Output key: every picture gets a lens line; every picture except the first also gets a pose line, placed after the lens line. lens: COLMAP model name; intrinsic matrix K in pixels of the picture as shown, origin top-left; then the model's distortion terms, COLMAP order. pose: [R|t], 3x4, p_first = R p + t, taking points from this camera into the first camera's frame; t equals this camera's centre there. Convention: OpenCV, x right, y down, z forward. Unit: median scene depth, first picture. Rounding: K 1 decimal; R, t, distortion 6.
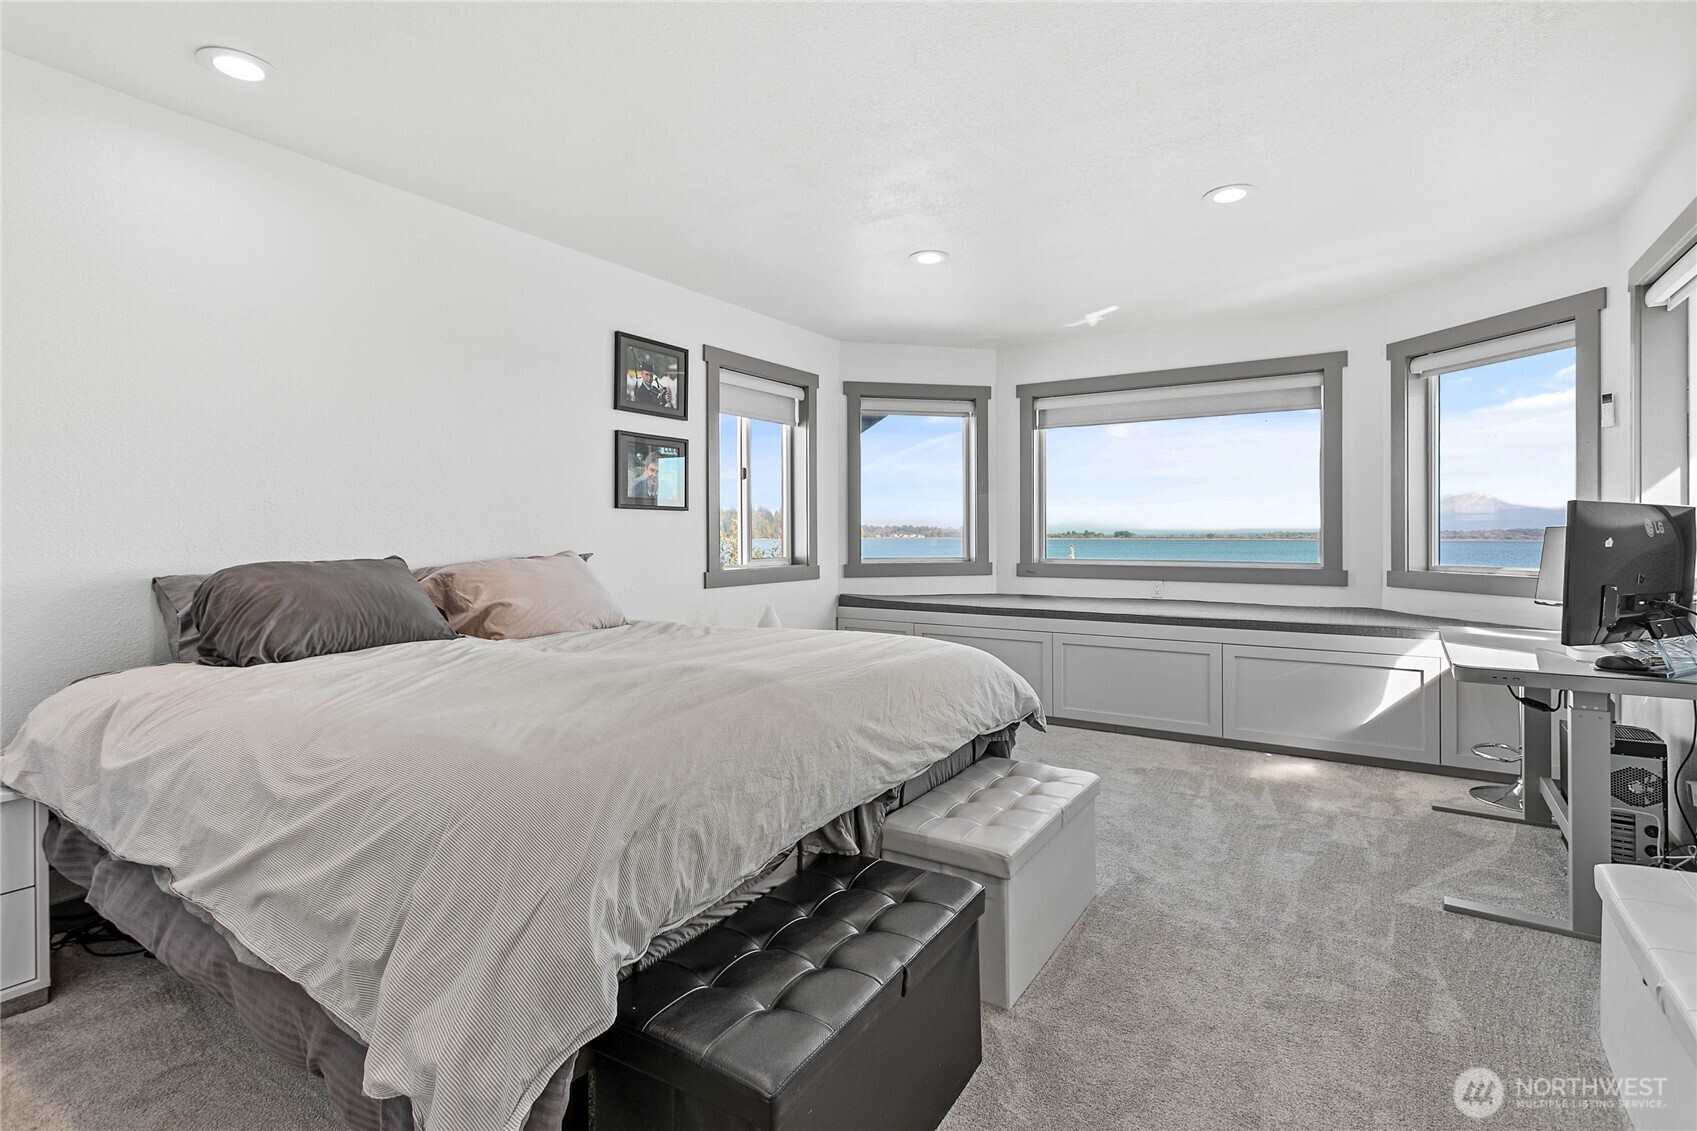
lens RADIAL K [[802.6, 0, 845.0], [0, 802.6, 545.9], [0, 0, 1]] dist [0.000325, 0.000234]
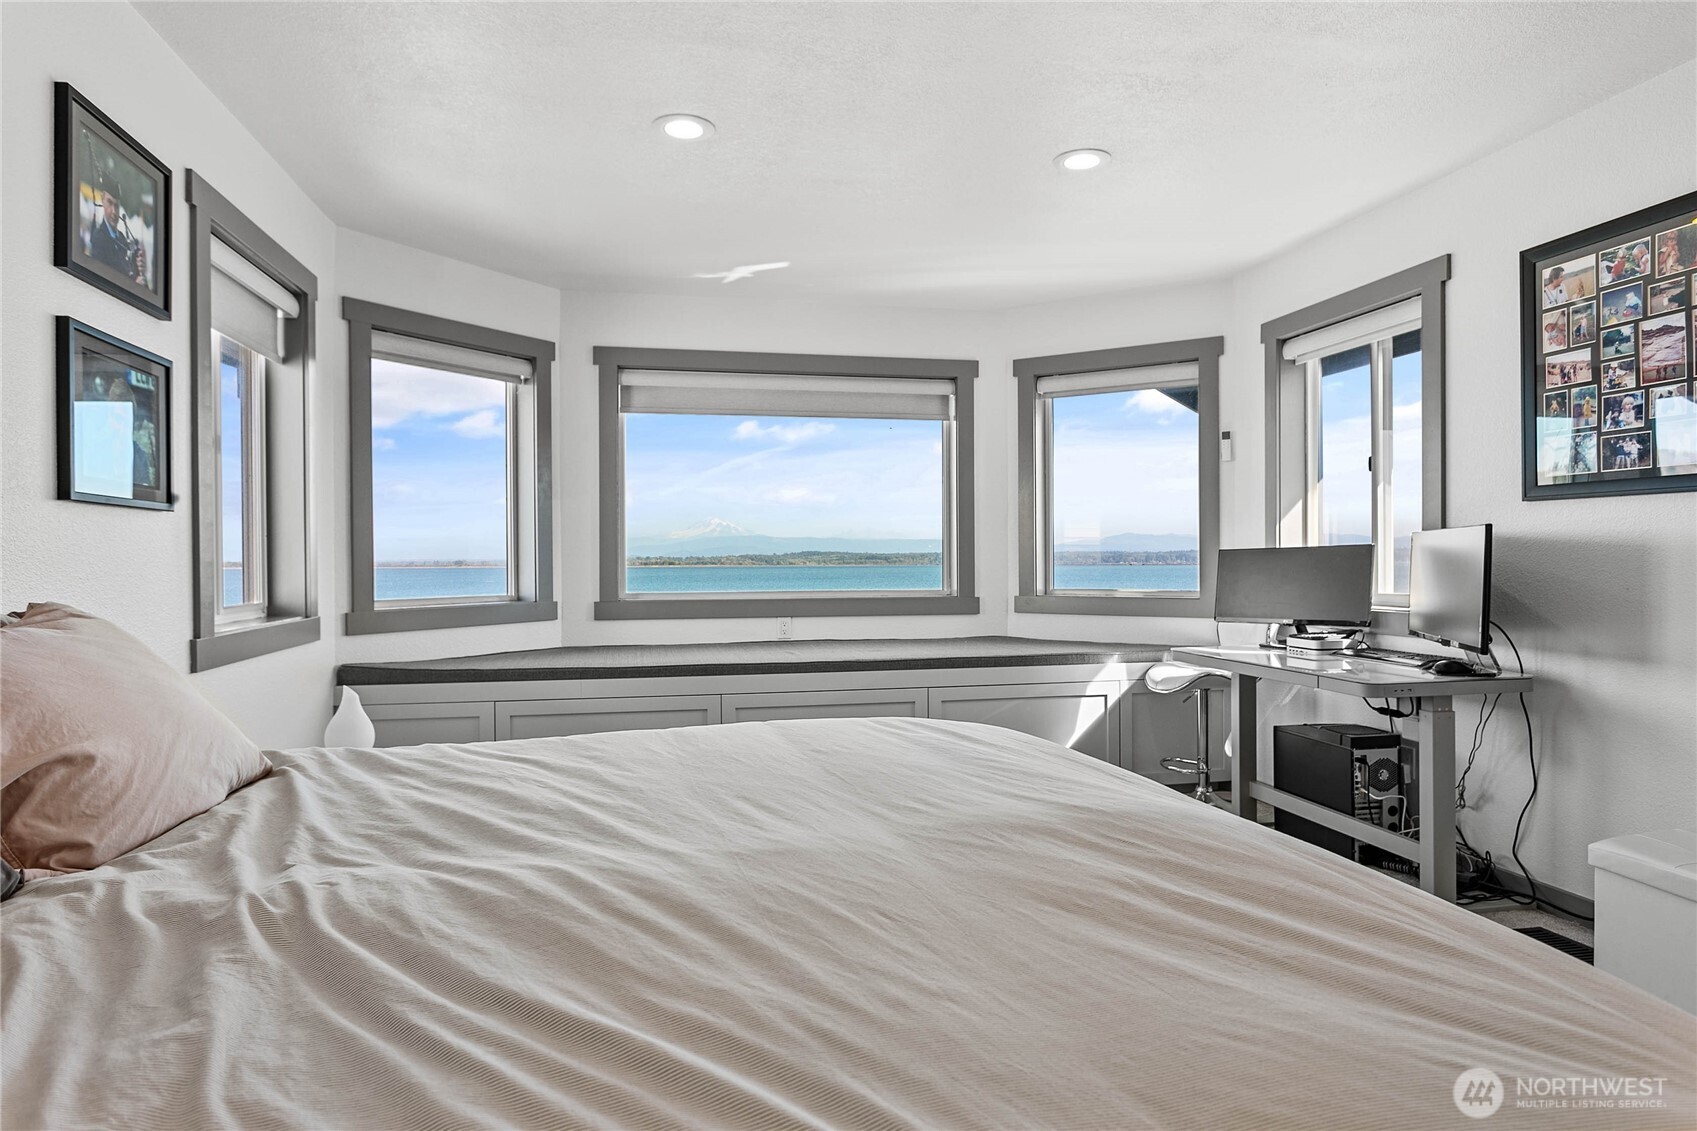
lens RADIAL K [[1012.4, 0, 848.5], [0, 1012.4, 565.5], [0, 0, 1]] dist [-0.002406, 0.000472]
pose [[0.704078, -0.008017, 0.710078, -0.325692], [0.015300, 0.999875, -0.003882, -0.003574], [-0.709958, 0.013598, 0.704113, 0.289282]]
